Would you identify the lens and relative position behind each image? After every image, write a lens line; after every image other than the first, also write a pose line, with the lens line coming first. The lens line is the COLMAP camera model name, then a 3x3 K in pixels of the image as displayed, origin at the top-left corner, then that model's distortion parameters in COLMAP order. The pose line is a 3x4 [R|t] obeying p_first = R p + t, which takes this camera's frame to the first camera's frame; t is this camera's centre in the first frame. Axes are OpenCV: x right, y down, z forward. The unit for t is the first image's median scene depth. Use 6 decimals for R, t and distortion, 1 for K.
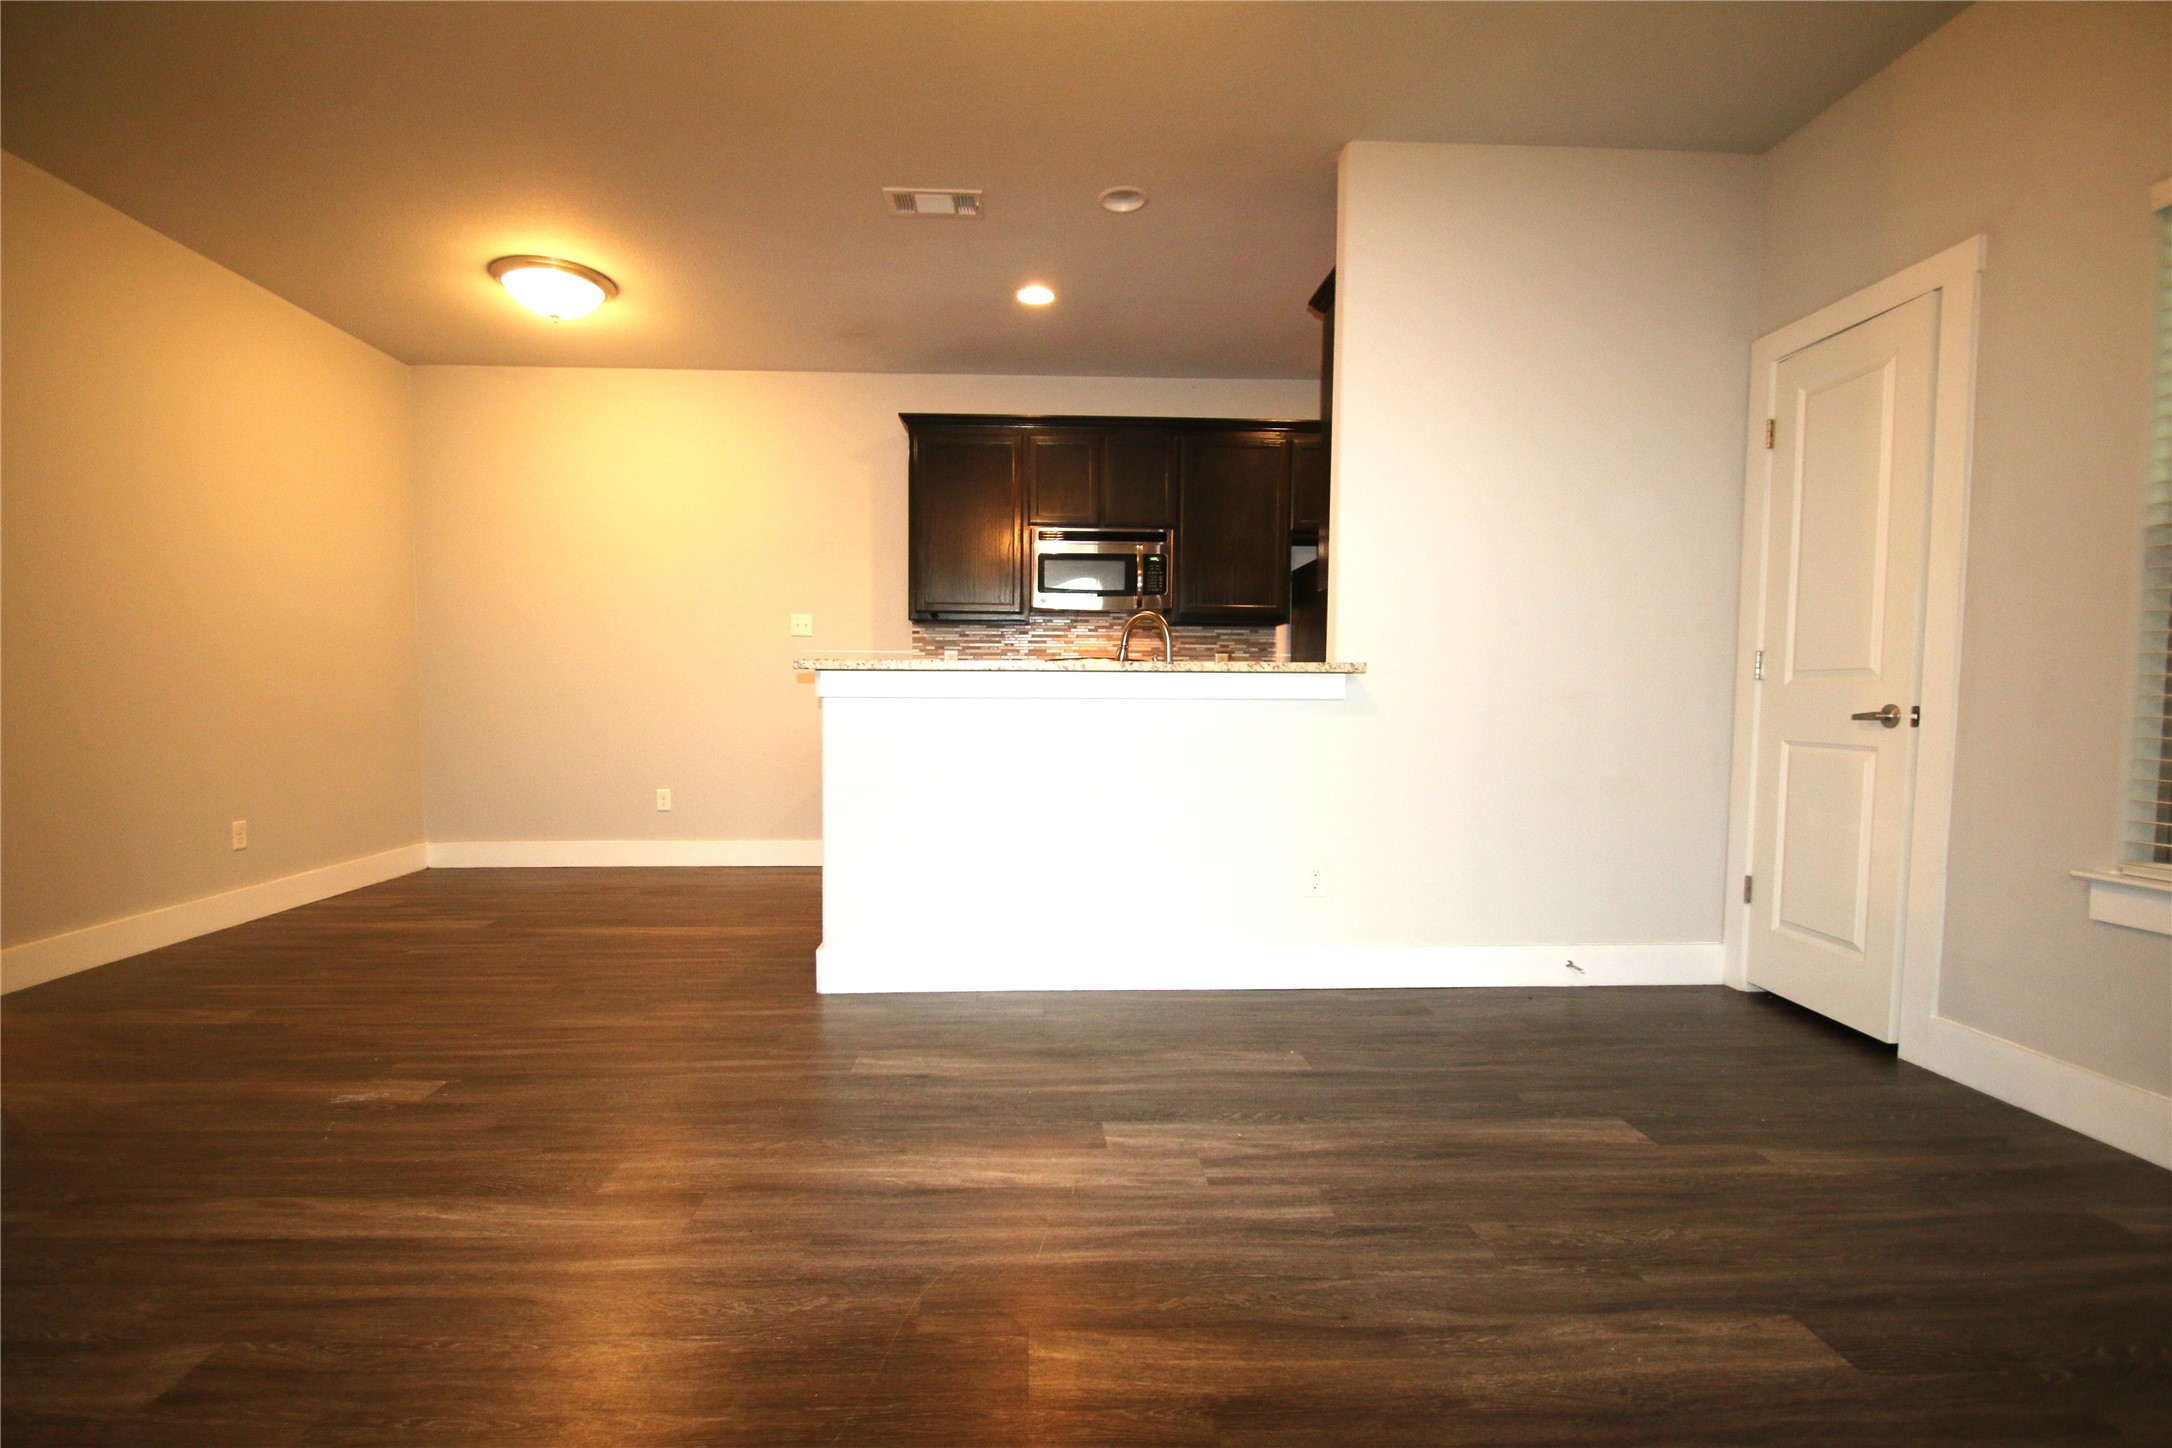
lens RADIAL K [[1002.4, 0, 1063.1], [0, 1002.4, 758.5], [0, 0, 1]] dist [0.013761, -0.017068]
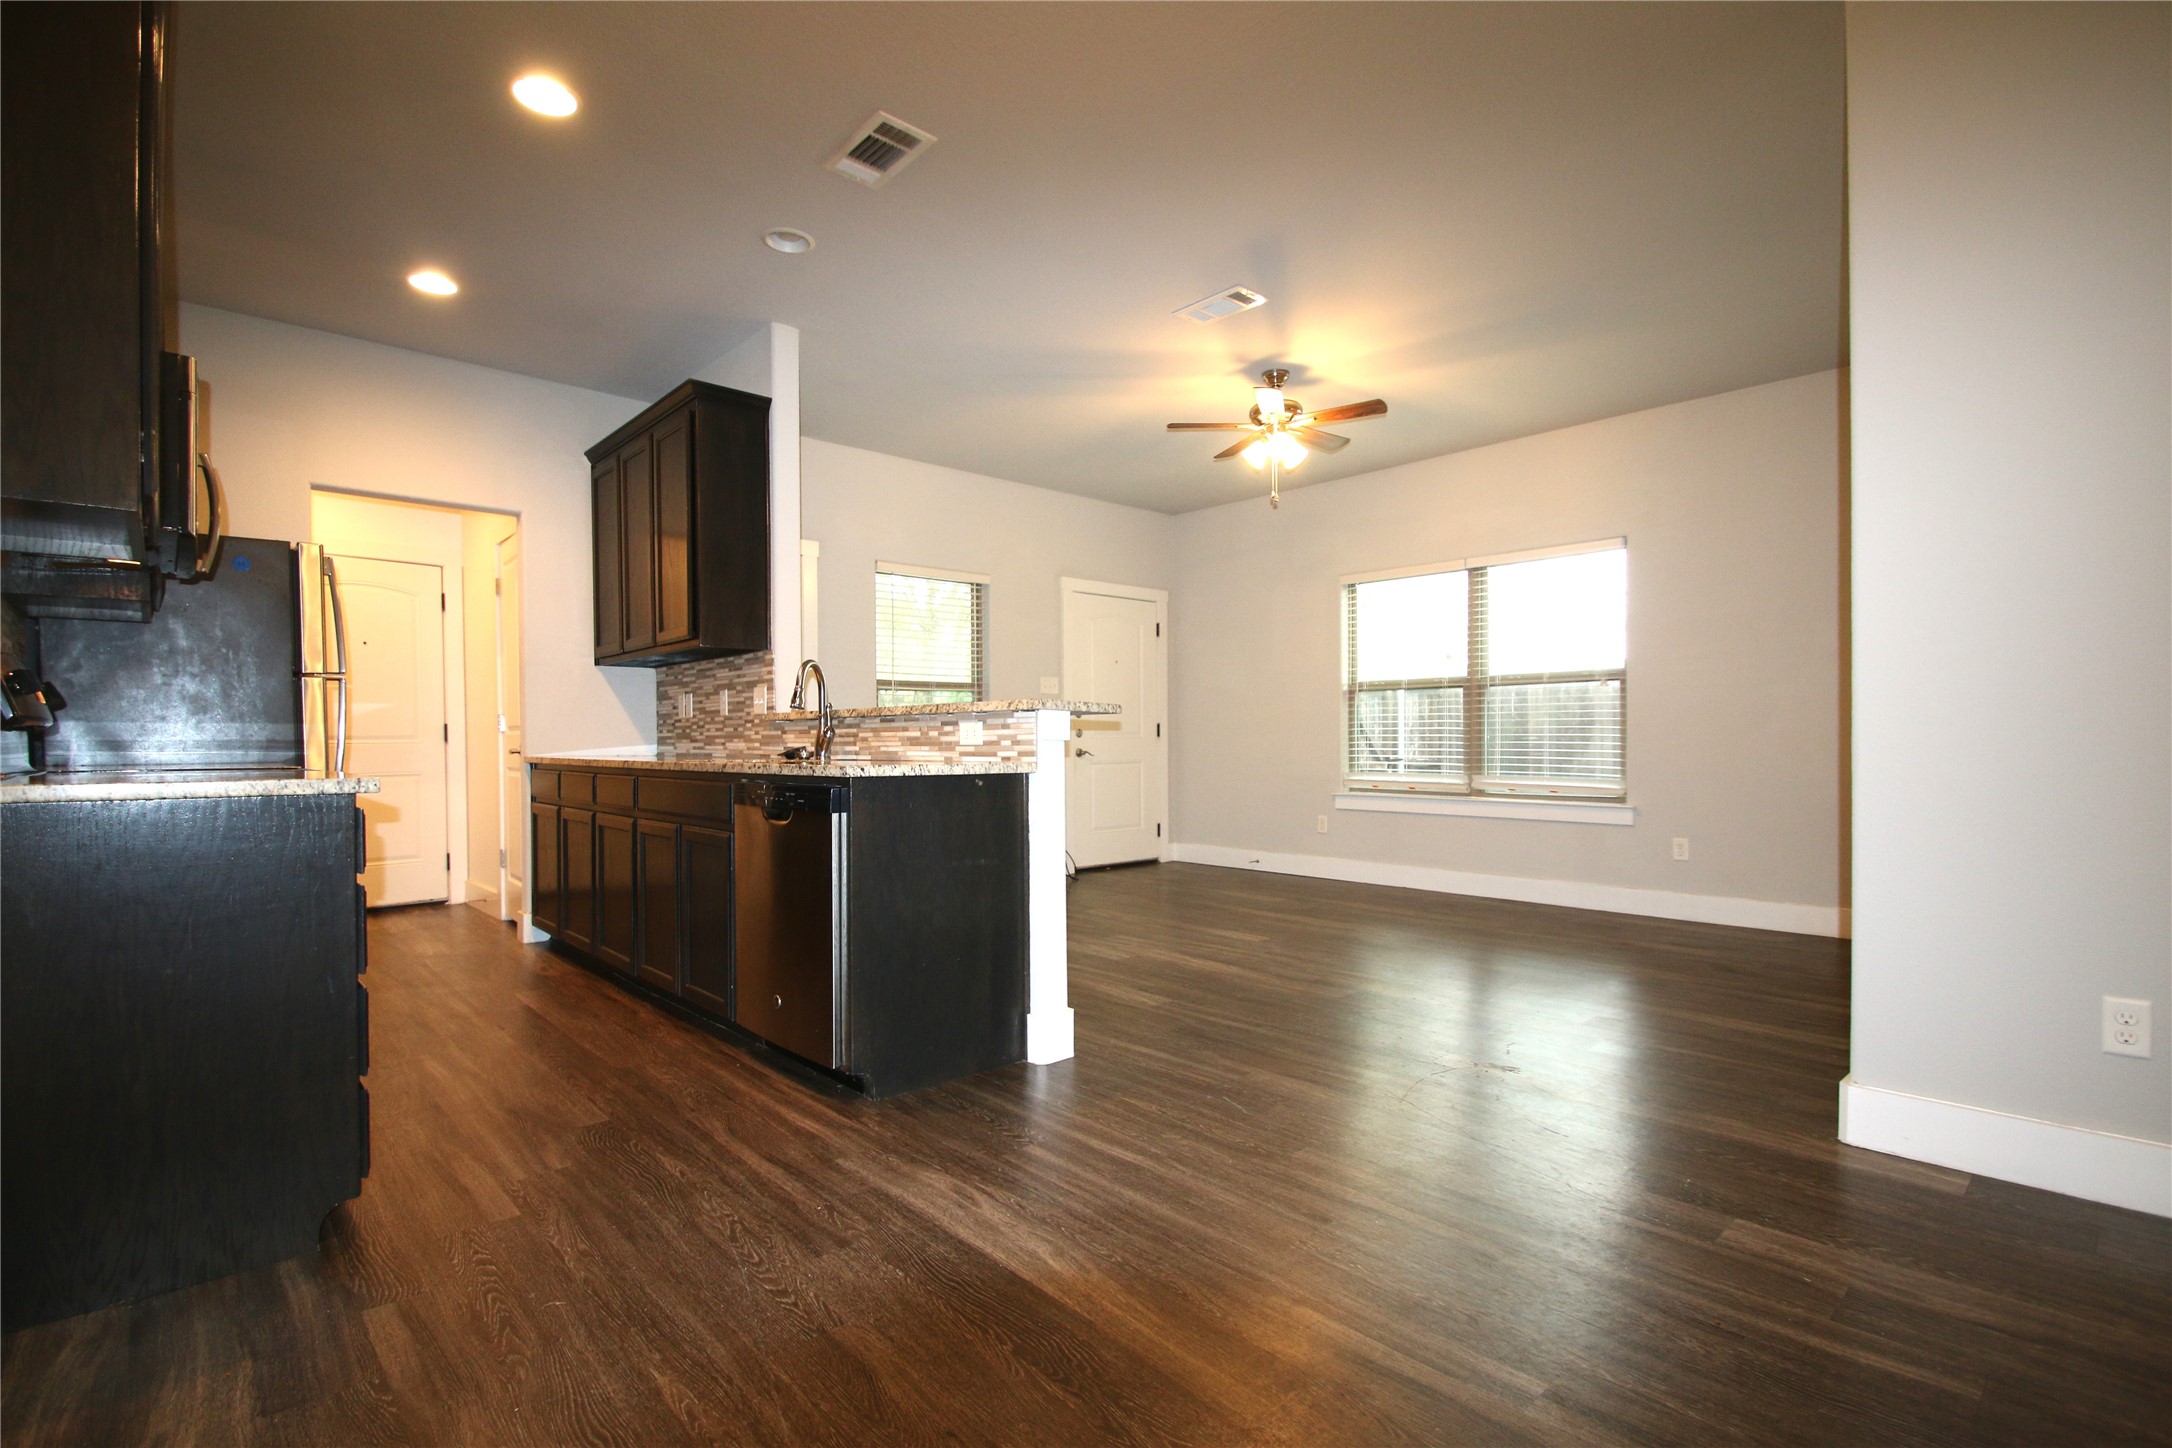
lens RADIAL K [[999.2, 0, 1060.0], [0, 999.2, 755.1], [0, 0, 1]] dist [0.007718, -0.013296]
pose [[-0.634306, -0.010263, 0.773014, -1.145233], [0.053663, 0.996915, 0.057270, -0.120379], [-0.771217, 0.077809, -0.631799, 1.894533]]
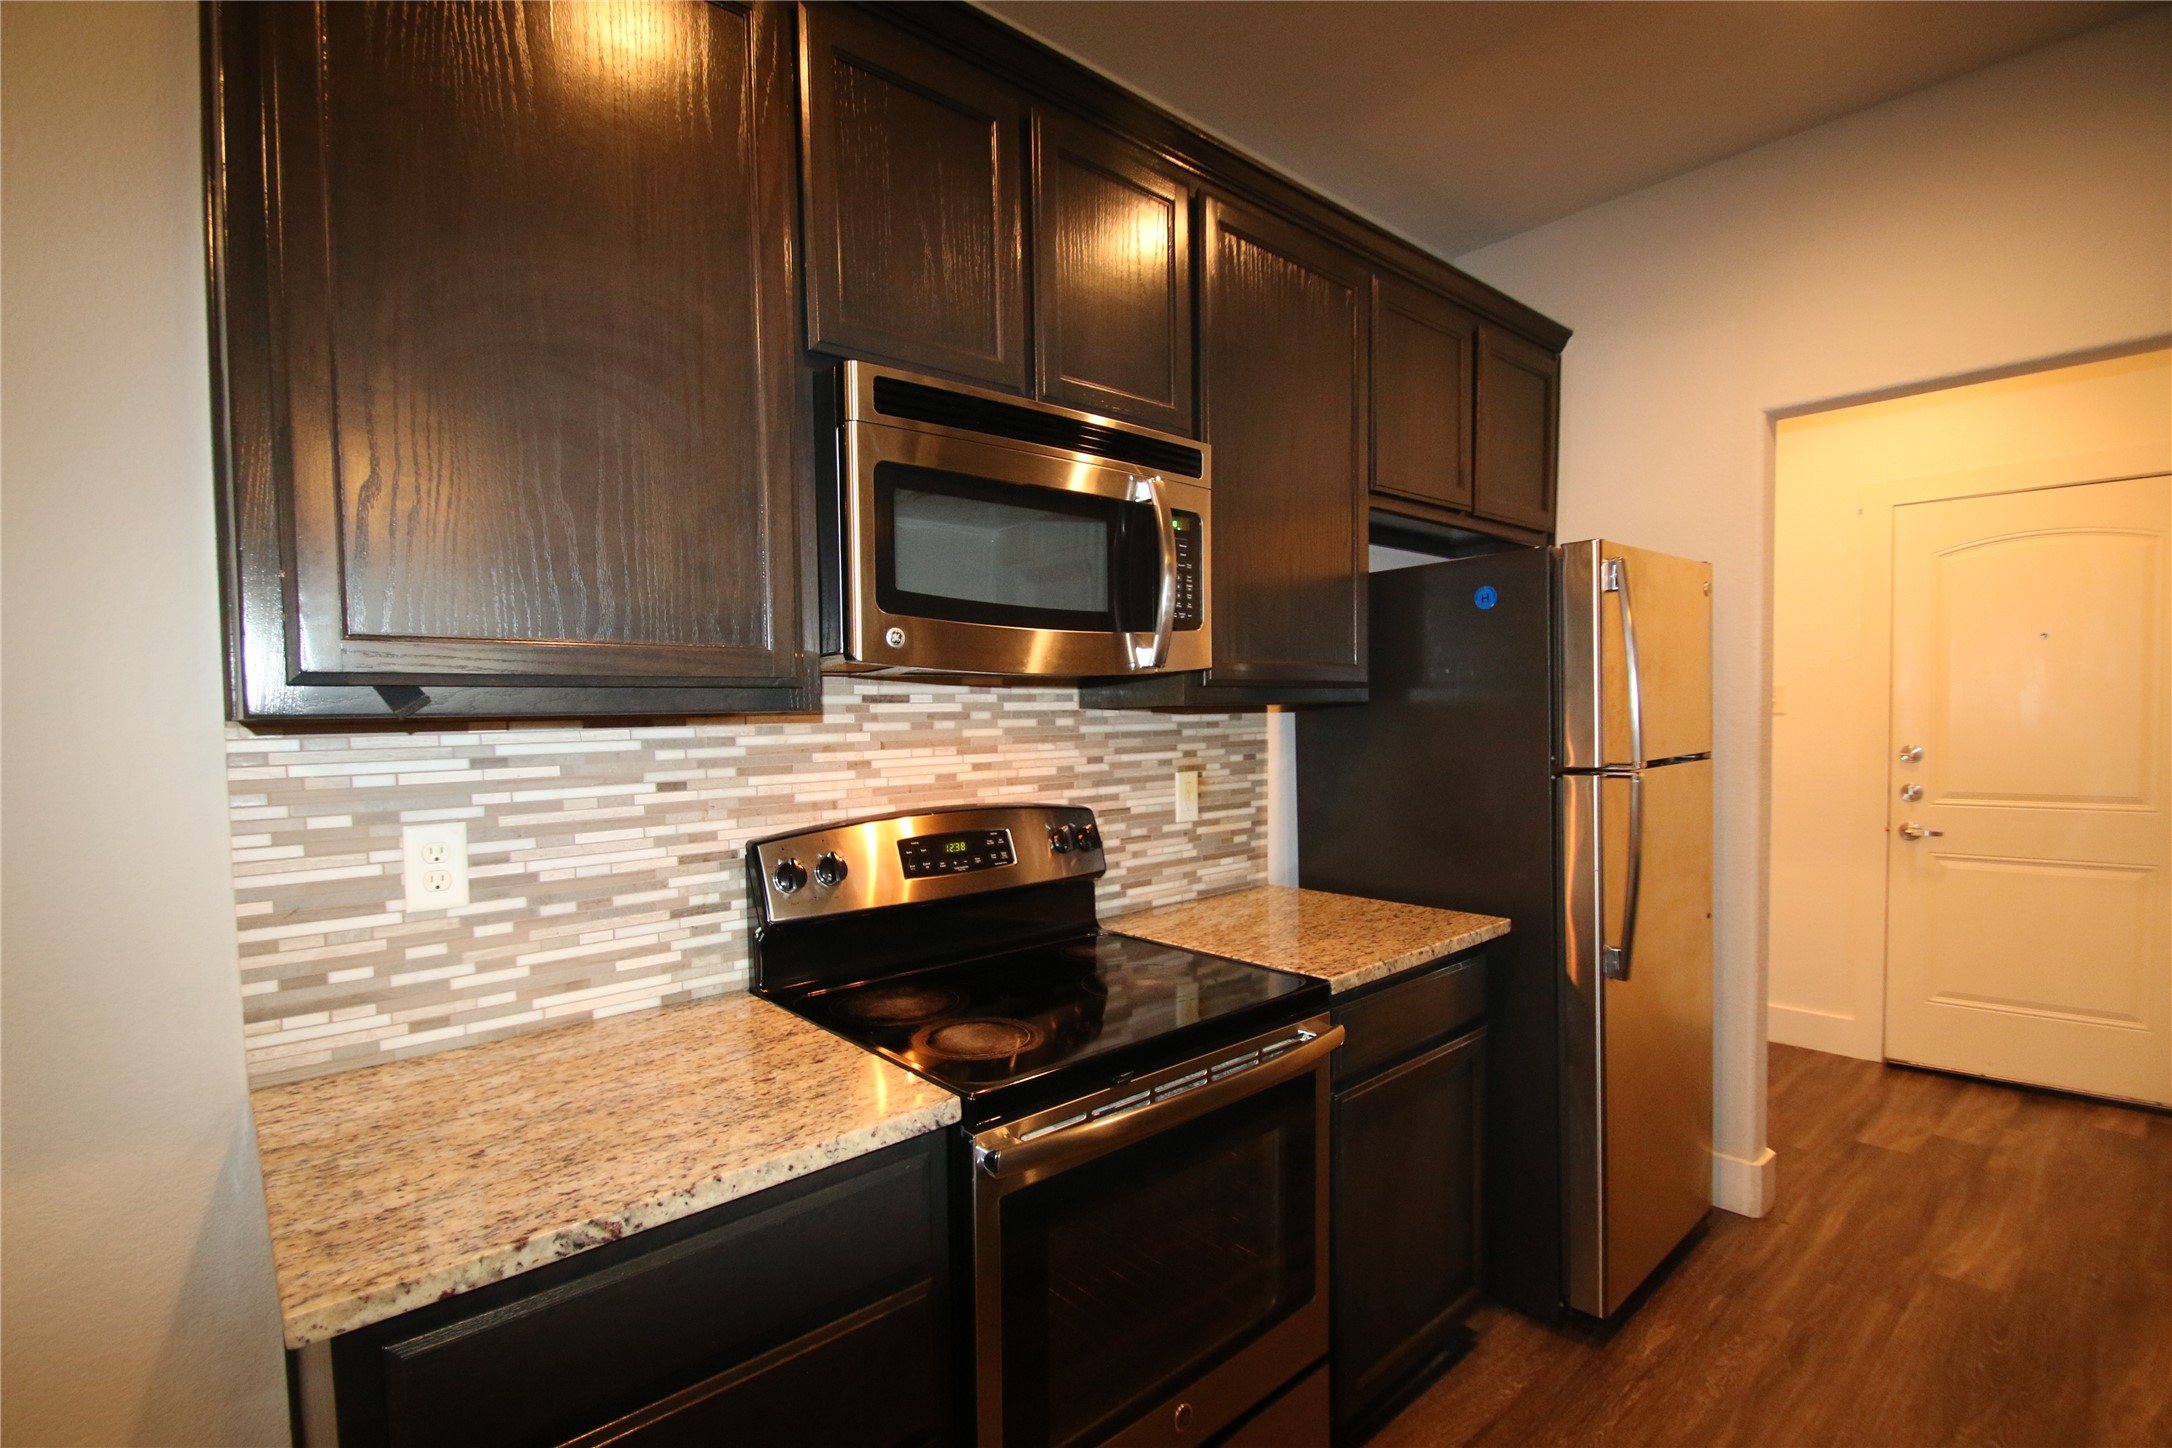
lens RADIAL K [[1002.4, 0, 1063.1], [0, 1002.4, 758.5], [0, 0, 1]] dist [0.013761, -0.017068]
pose [[0.784962, -0.047590, 0.617714, -0.290029], [0.061172, 0.998127, -0.000836, -0.234189], [-0.616517, 0.038443, 0.786402, 1.456505]]
